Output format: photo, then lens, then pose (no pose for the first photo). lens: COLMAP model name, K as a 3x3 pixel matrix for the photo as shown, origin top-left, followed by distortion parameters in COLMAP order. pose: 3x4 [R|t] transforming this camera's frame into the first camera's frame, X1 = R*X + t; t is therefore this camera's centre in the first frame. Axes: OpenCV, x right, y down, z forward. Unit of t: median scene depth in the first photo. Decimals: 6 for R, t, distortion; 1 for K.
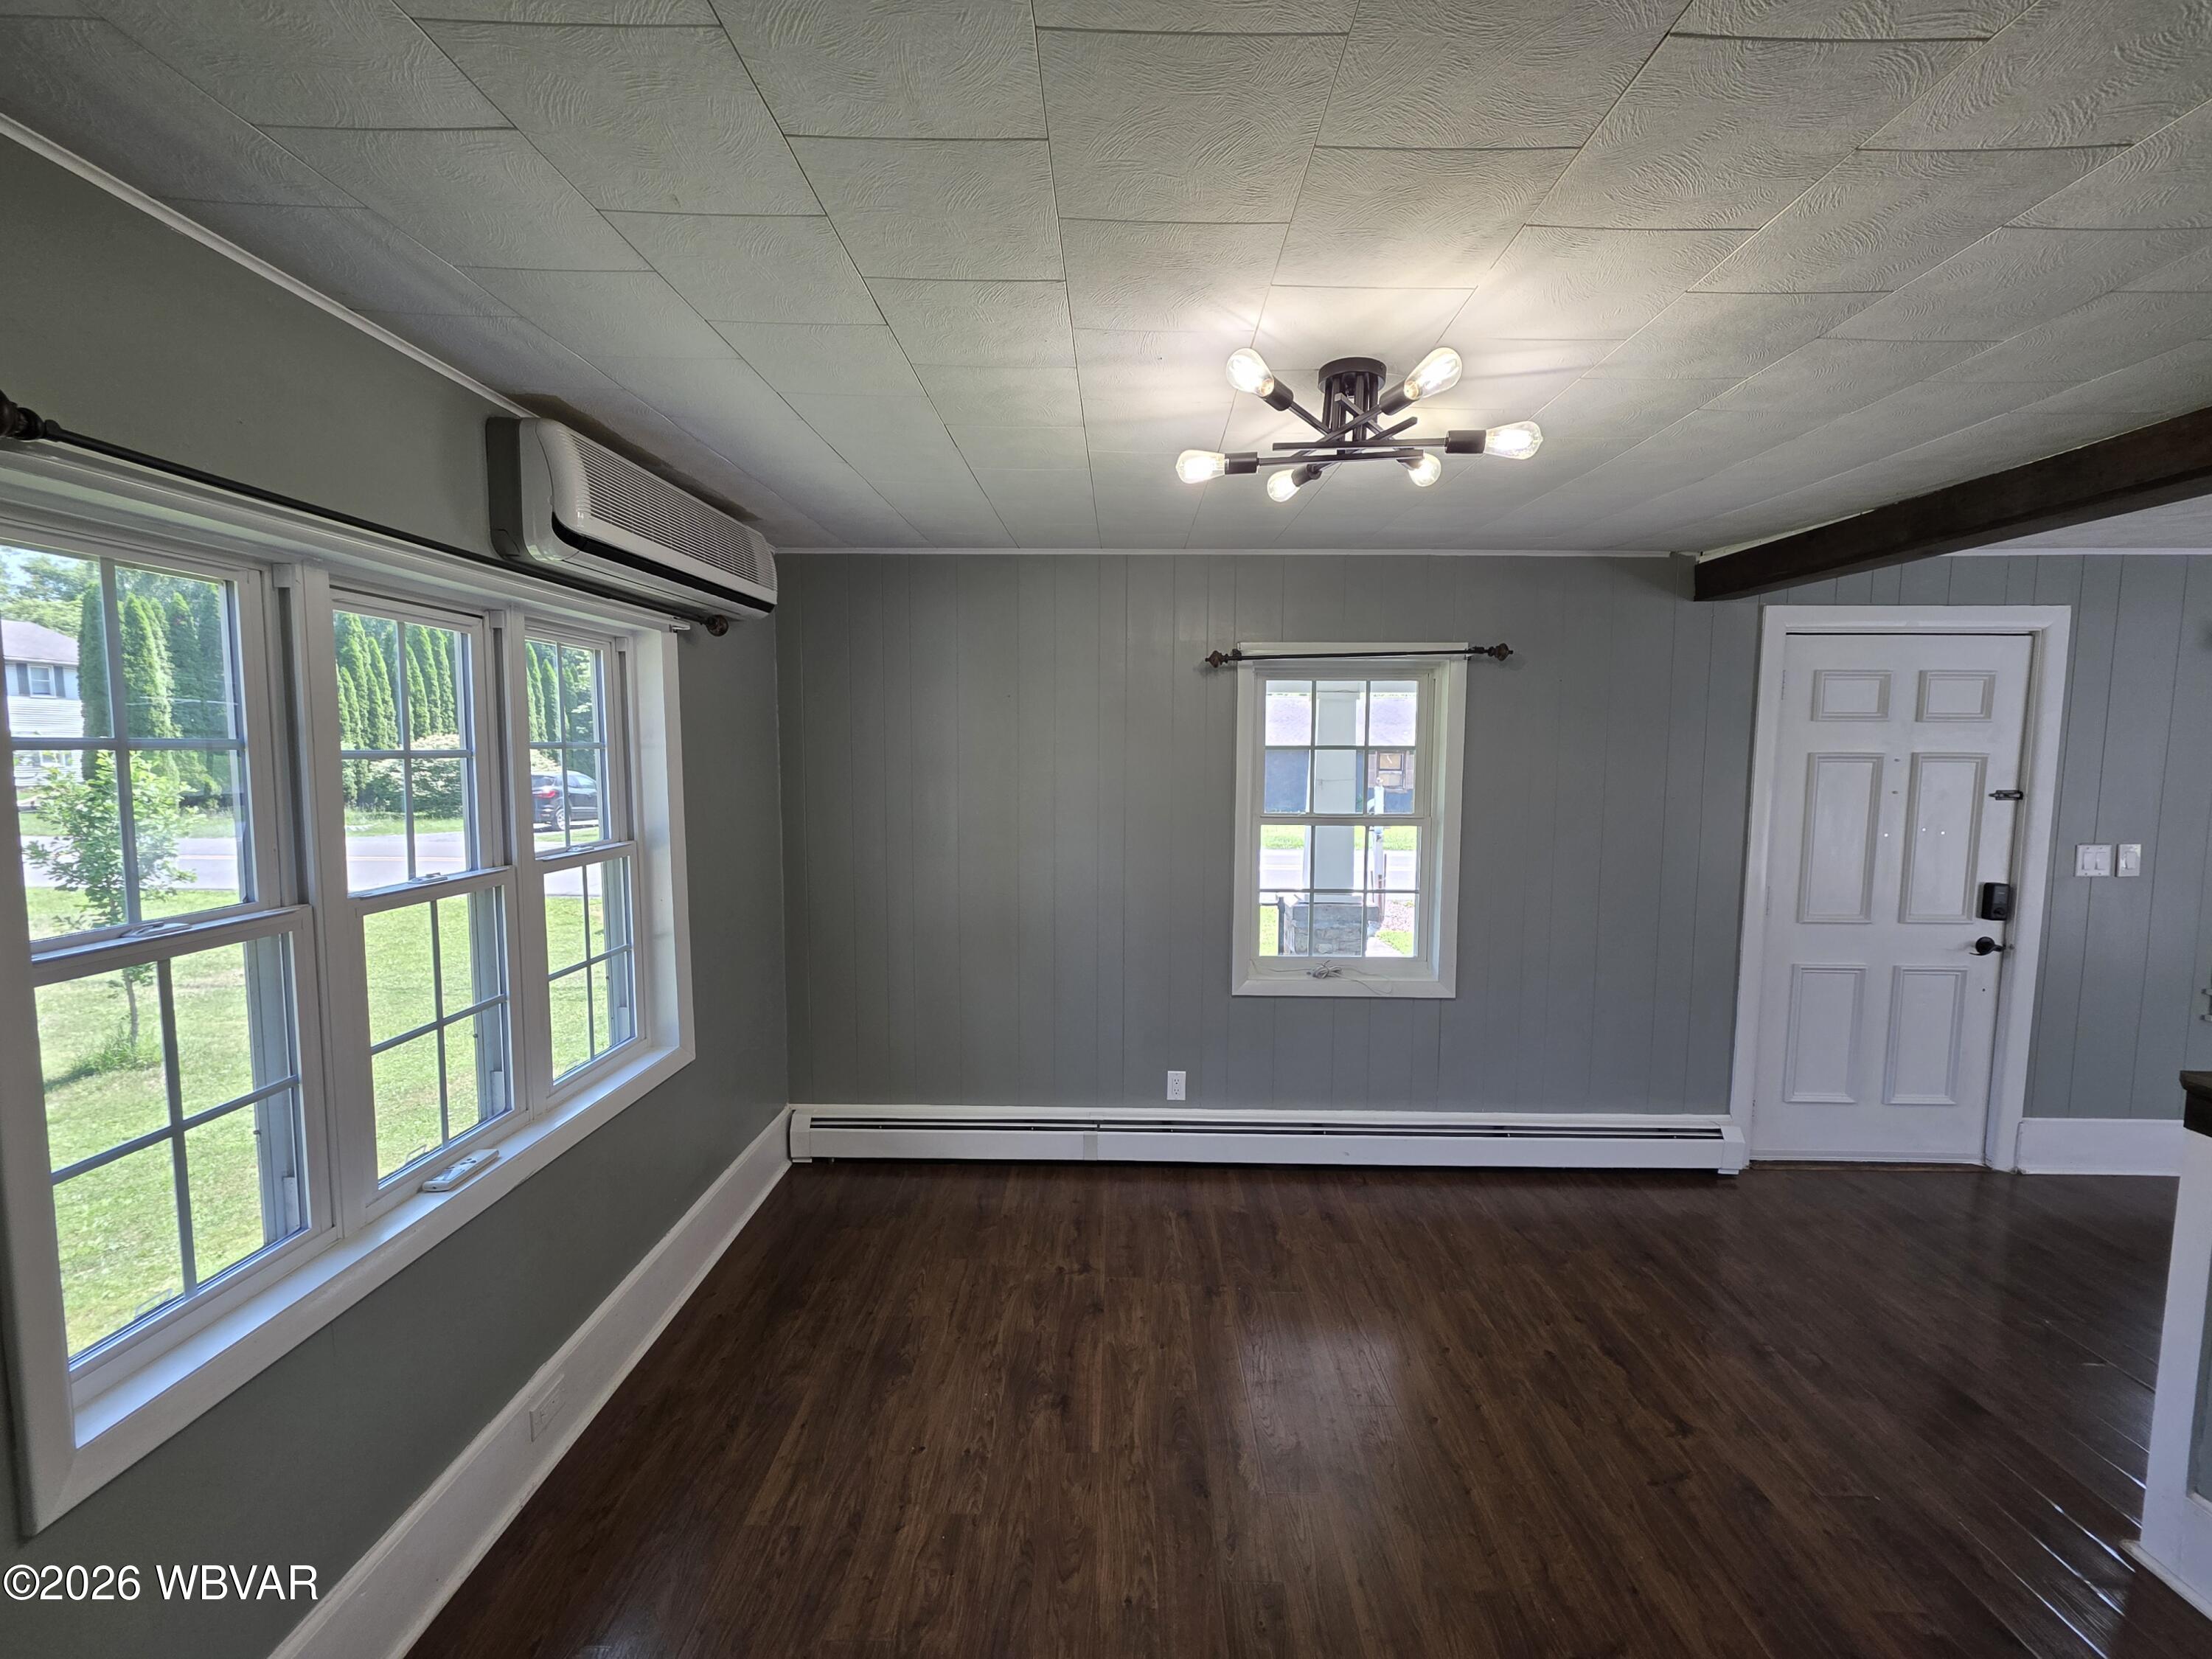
lens RADIAL K [[881.6, 0, 1108.2], [0, 881.6, 826.7], [0, 0, 1]] dist [0.003743, -0.000118]
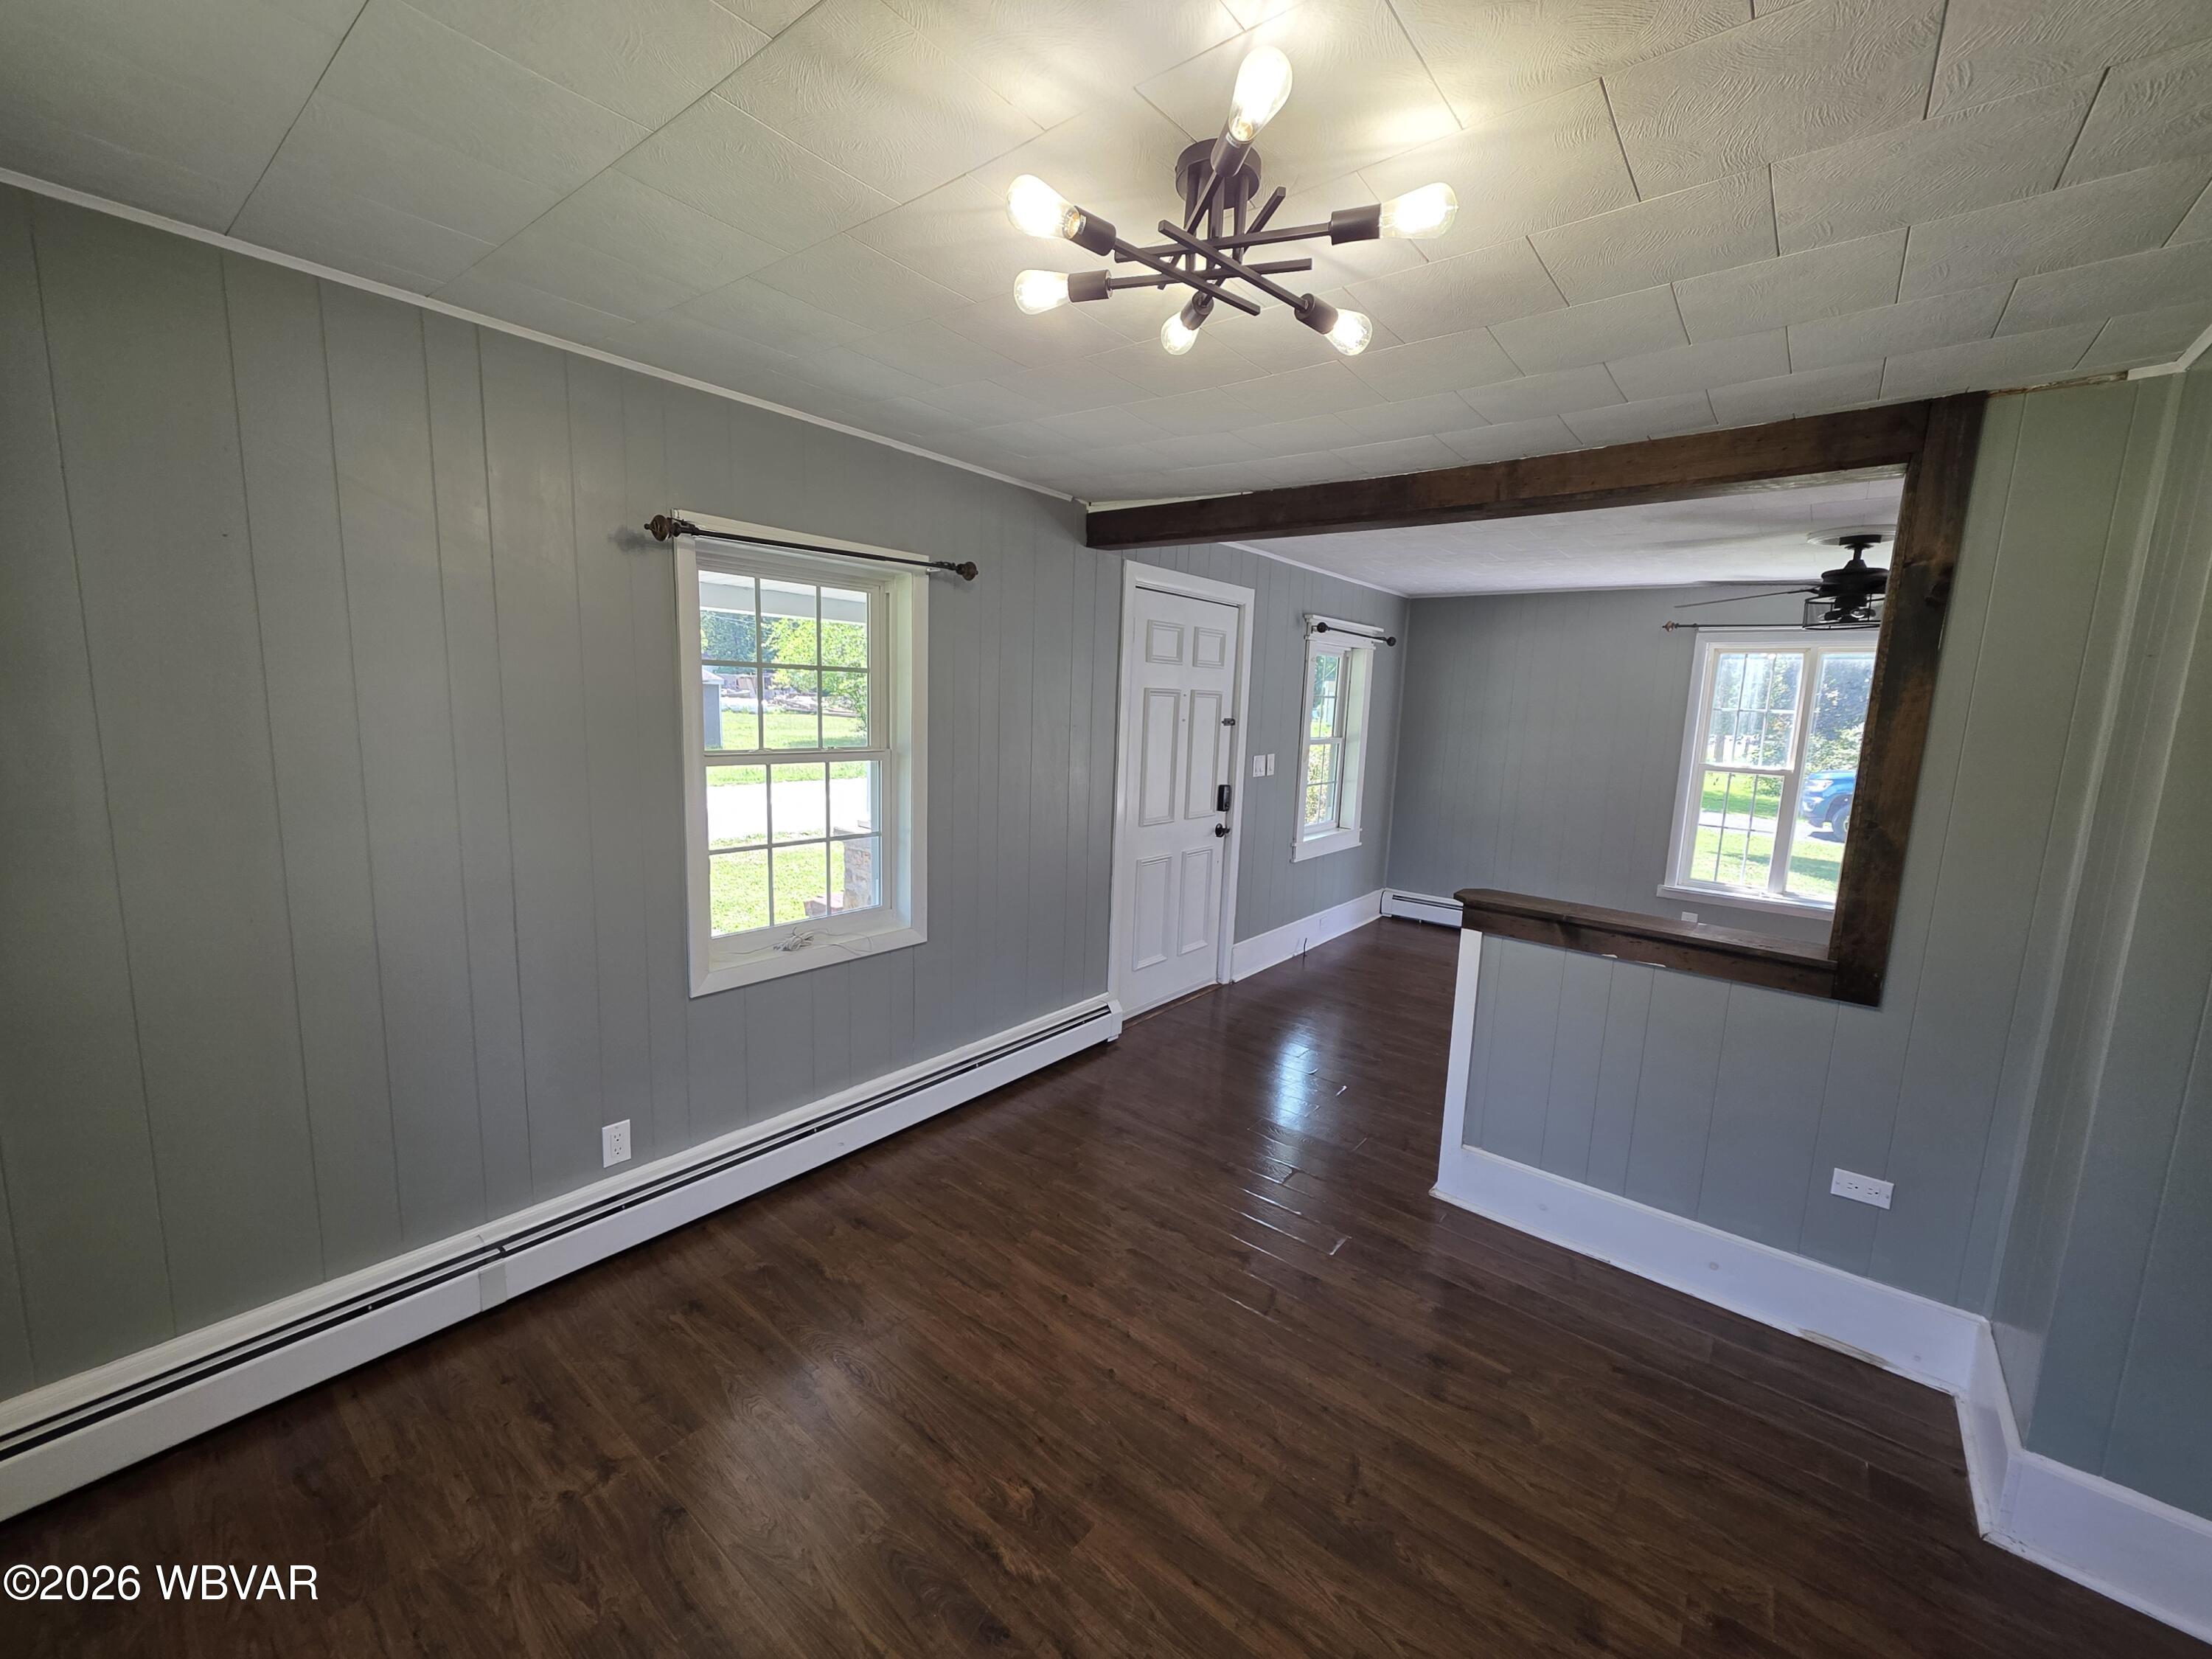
lens RADIAL K [[881.6, 0, 1117.6], [0, 881.6, 834.4], [0, 0, 1]] dist [0.003743, -0.000118]
pose [[0.618589, -0.103327, 0.778891, -0.204901], [0.037266, 0.994058, 0.102274, -0.007957], [-0.784830, -0.034239, 0.618764, 0.267114]]
